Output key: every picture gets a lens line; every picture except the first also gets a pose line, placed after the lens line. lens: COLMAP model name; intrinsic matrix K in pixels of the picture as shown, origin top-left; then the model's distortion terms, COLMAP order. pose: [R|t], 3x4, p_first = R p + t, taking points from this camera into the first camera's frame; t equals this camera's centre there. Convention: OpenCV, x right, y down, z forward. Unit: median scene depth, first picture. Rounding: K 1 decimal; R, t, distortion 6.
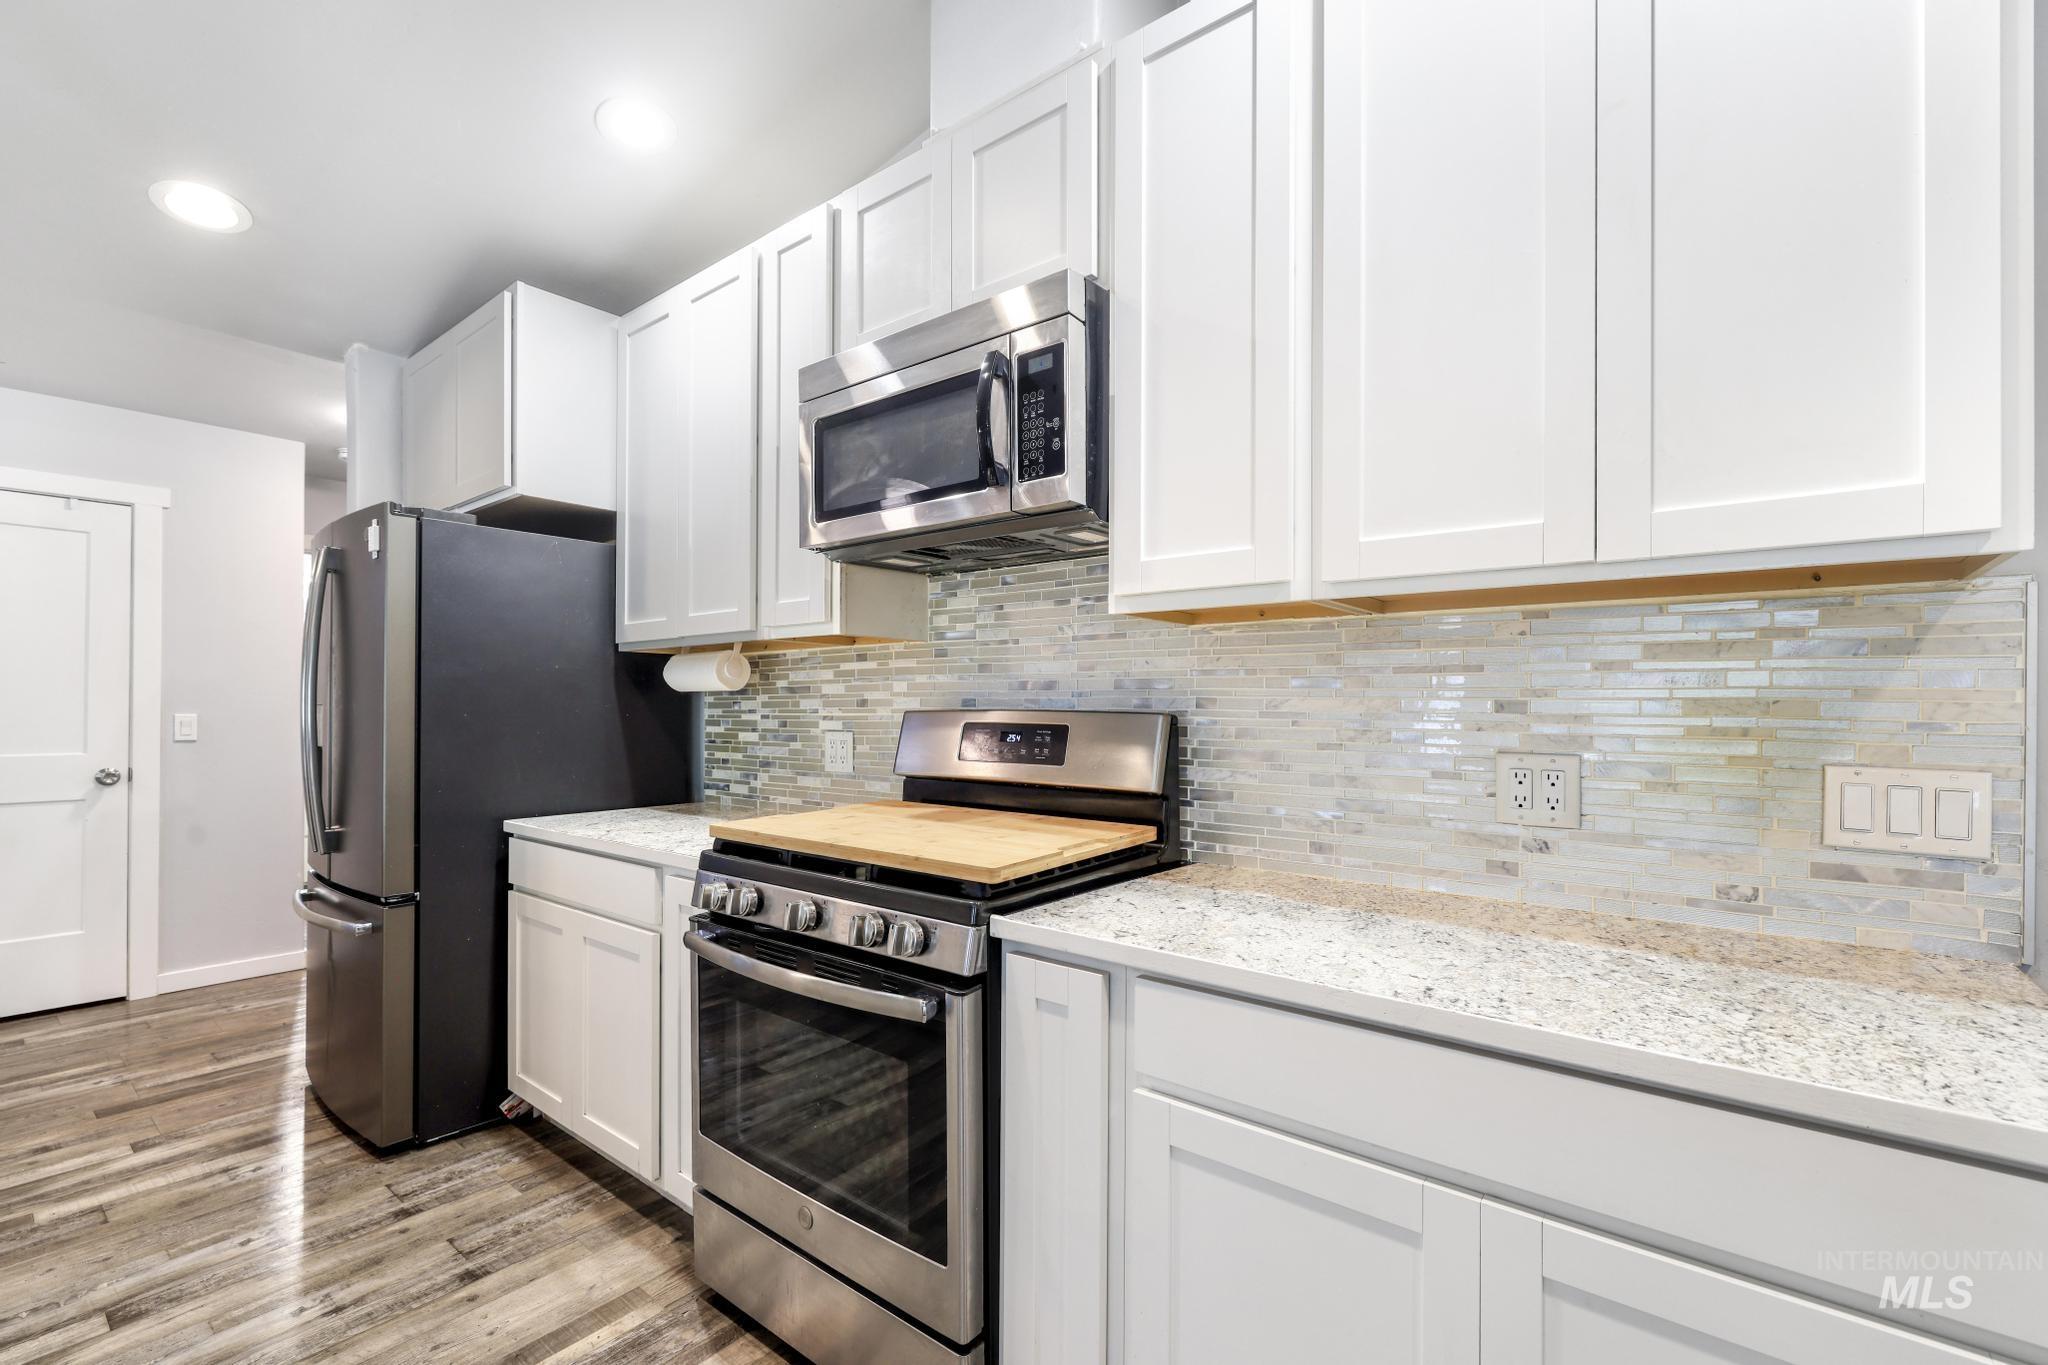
lens RADIAL K [[893.3, 0, 977.4], [0, 893.3, 705.0], [0, 0, 1]] dist [0.001514, -0.000628]
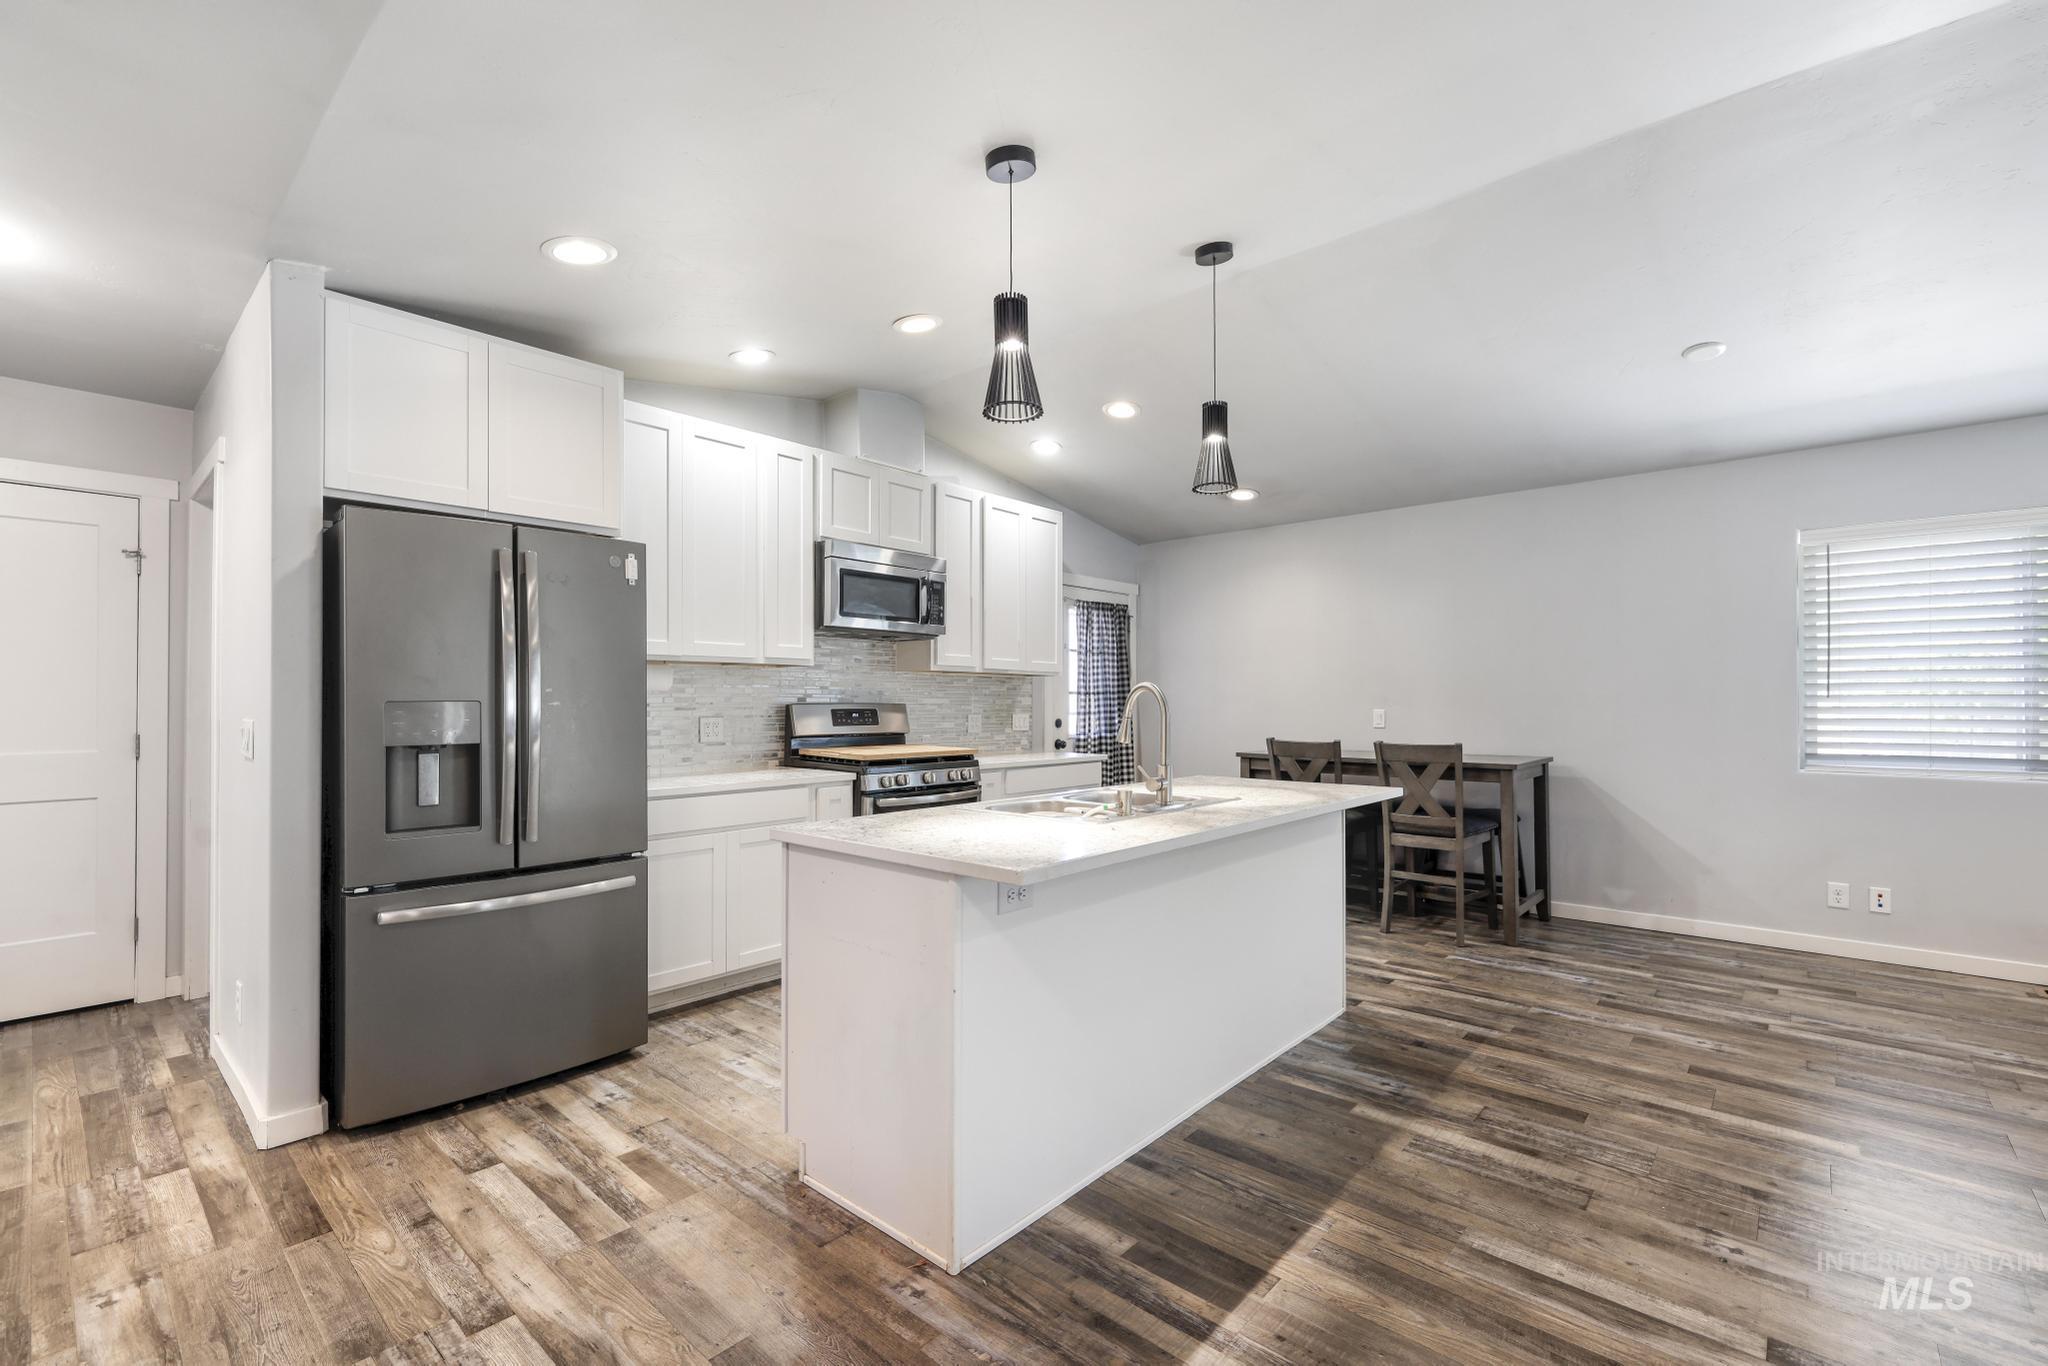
lens RADIAL K [[867.7, 0, 1016.5], [0, 867.7, 697.2], [0, 0, 1]] dist [-0.000532, -0.000175]
pose [[0.046402, 0.003696, 0.998916, -2.047232], [-0.001983, 0.999992, -0.003608, -0.001991], [-0.998921, -0.001814, 0.046409, 0.439872]]
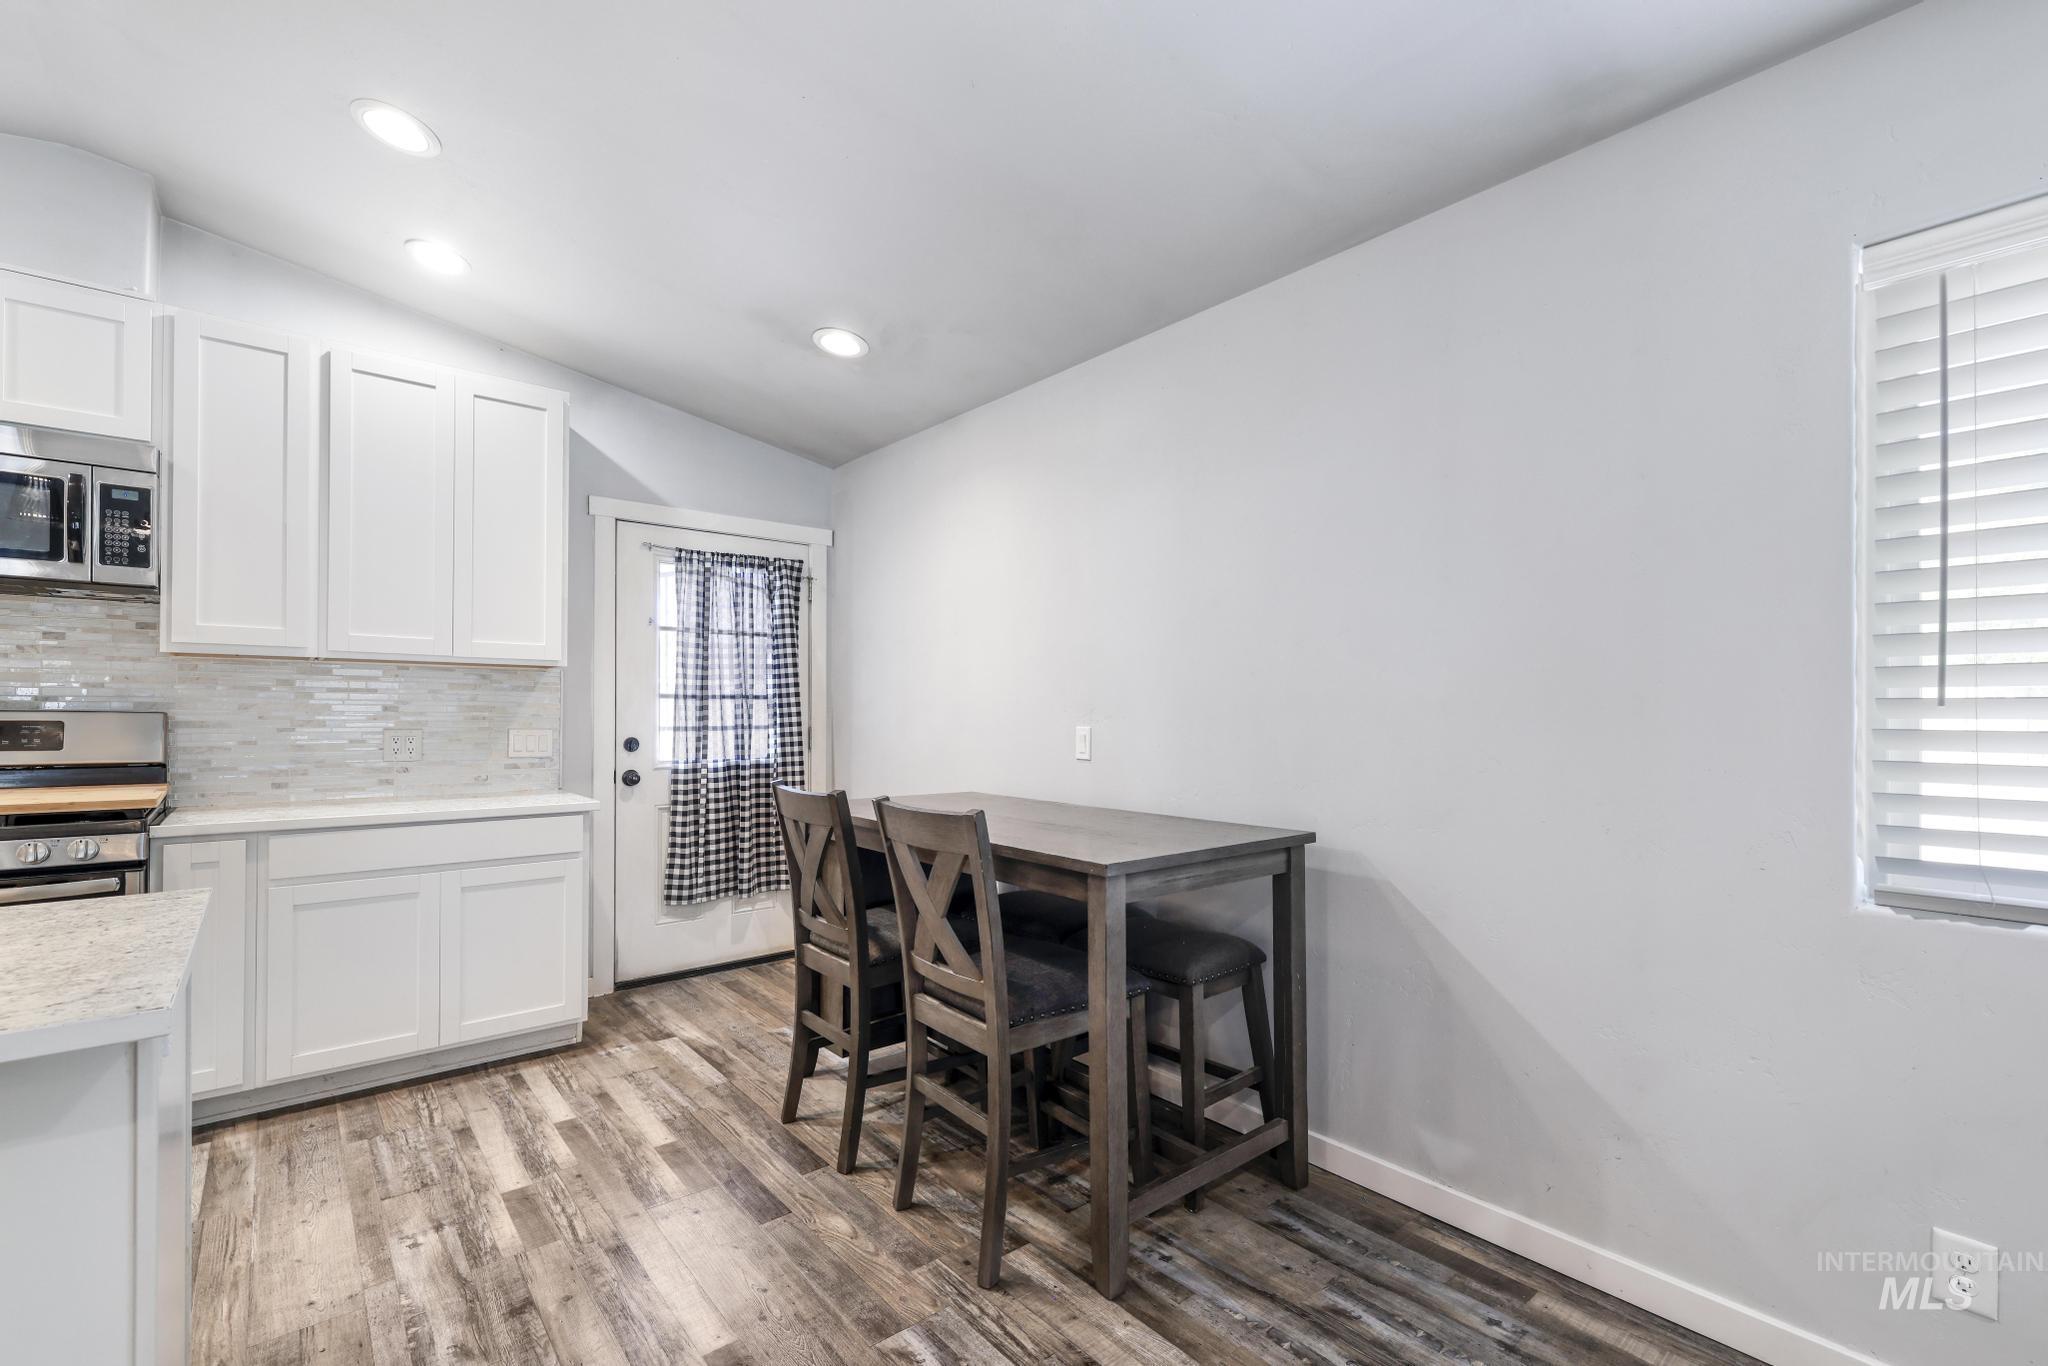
lens RADIAL K [[893.3, 0, 1028.4], [0, 893.3, 708.0], [0, 0, 1]] dist [0.001514, -0.000628]
pose [[0.174107, 0.001100, 0.984726, -0.899992], [-0.005827, 0.999983, -0.000086, -0.005887], [-0.984709, -0.005723, 0.174111, -0.646170]]
